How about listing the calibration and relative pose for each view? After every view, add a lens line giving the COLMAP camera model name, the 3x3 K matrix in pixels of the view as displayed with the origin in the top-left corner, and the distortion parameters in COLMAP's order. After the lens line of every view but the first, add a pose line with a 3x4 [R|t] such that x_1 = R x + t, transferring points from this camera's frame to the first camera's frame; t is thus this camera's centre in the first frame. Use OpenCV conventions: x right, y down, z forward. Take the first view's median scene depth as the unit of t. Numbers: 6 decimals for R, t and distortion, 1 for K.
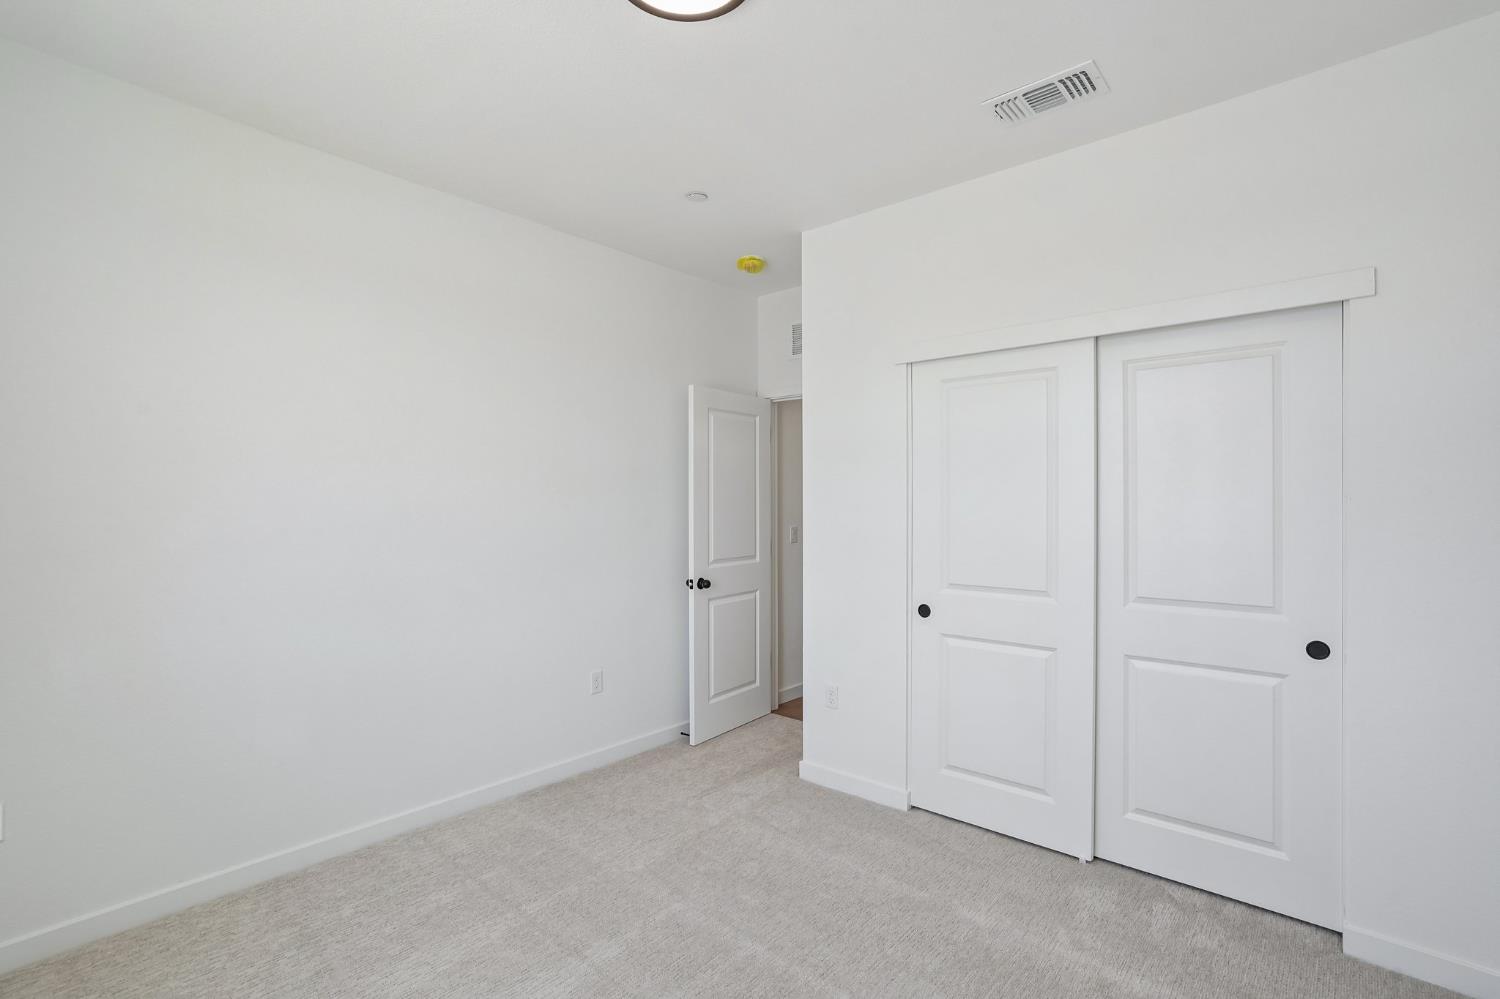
lens RADIAL K [[705.0, 0, 750.2], [0, 705.0, 504.6], [0, 0, 1]] dist [-0.044009, 0.027329]
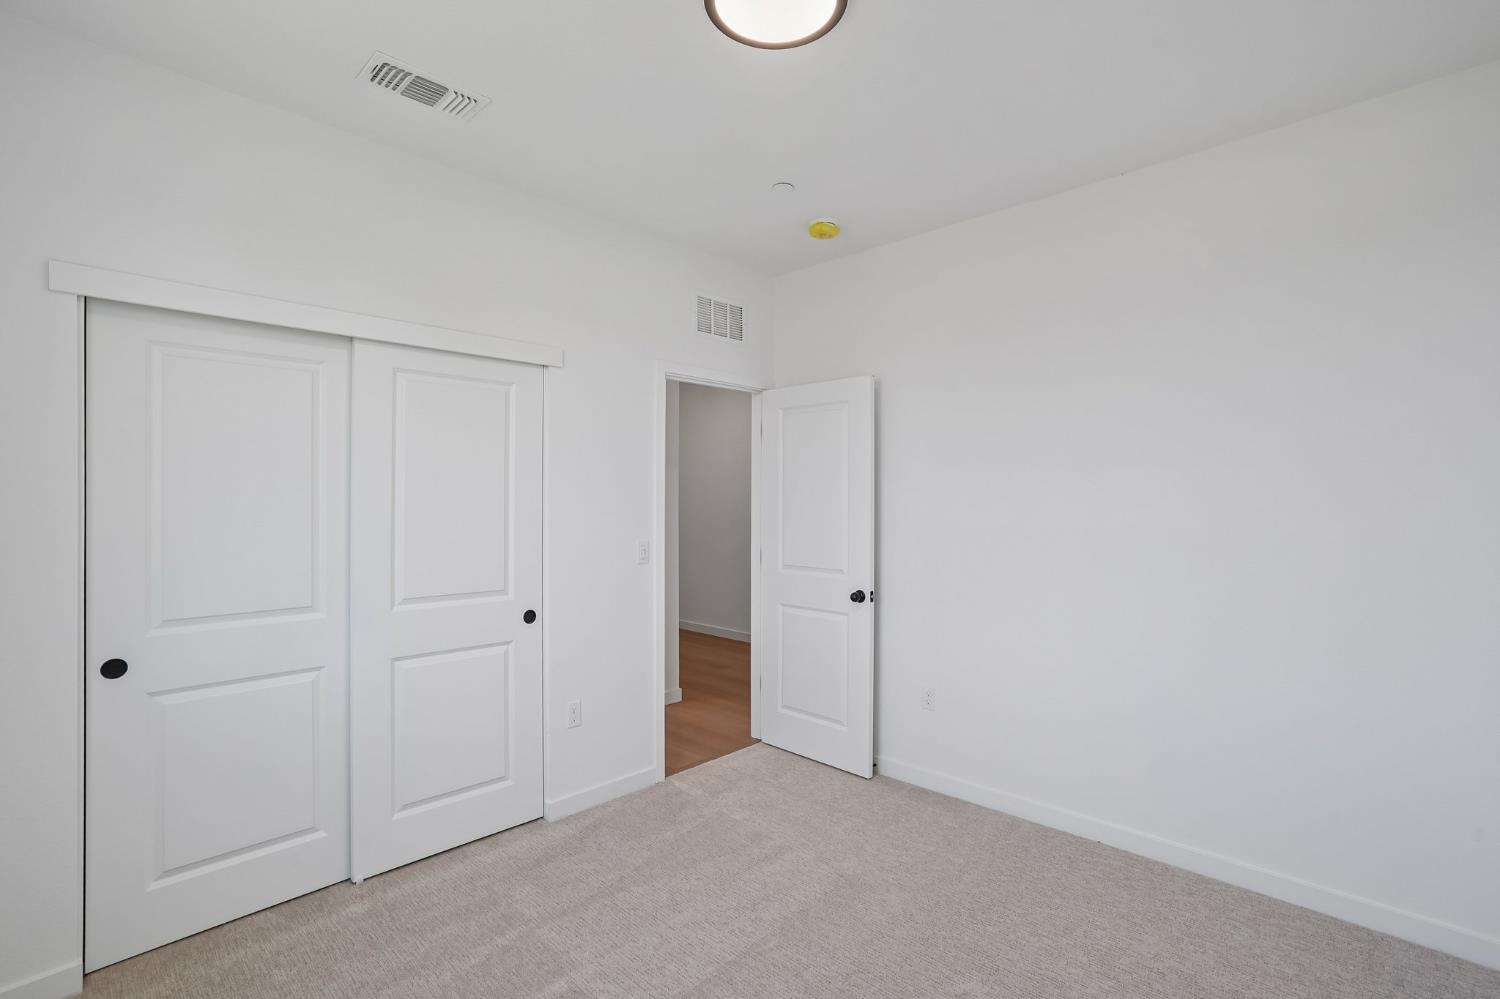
lens RADIAL K [[705.0, 0, 750.2], [0, 705.0, 504.6], [0, 0, 1]] dist [-0.044009, 0.027329]
pose [[0.023637, 0.010443, 0.999666, -0.460507], [0.004650, 0.999933, -0.010556, 0.006652], [-0.999710, 0.004898, 0.023587, 0.461047]]
